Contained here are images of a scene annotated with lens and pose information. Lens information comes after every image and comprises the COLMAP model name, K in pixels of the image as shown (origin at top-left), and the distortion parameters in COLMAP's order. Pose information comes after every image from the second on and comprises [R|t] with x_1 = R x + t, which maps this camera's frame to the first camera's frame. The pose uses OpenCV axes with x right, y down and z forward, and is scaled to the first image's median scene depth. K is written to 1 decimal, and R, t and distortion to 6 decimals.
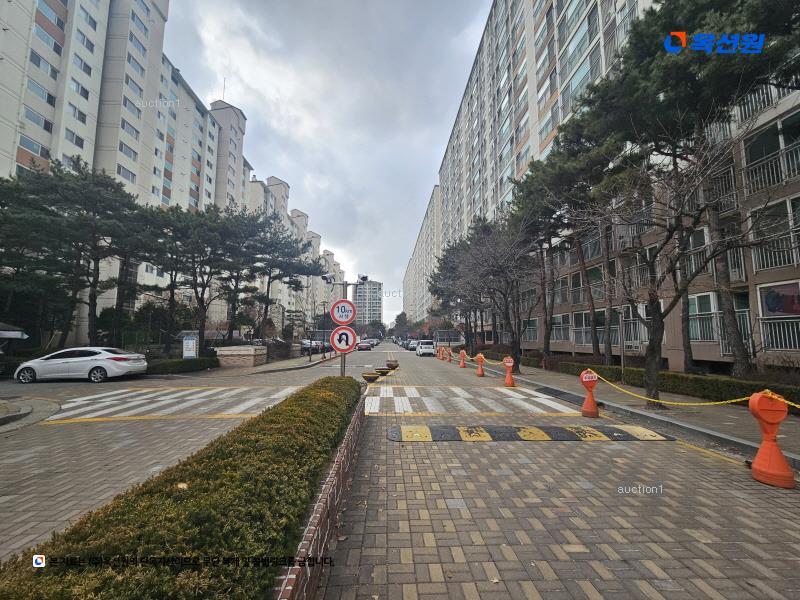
lens RADIAL K [[326.2, 0, 400.2], [0, 326.2, 304.9], [0, 0, 1]] dist [-0.000118, -0.000149]
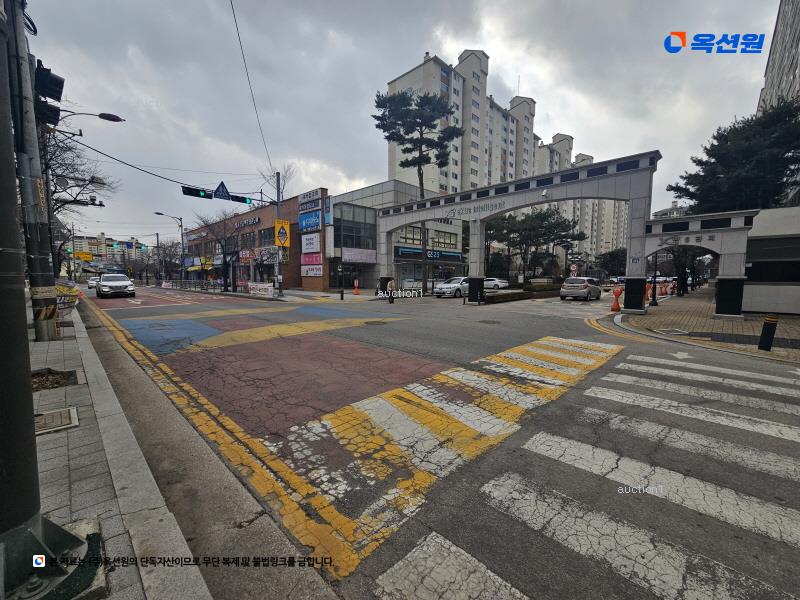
lens RADIAL K [[326.2, 0, 400.2], [0, 326.2, 304.9], [0, 0, 1]] dist [-0.000118, -0.000149]
pose [[0.681532, 0.065478, -0.728853, 0.202338], [0.072897, 0.984960, 0.156649, -0.047158], [0.728149, -0.159893, 0.666509, -0.496995]]
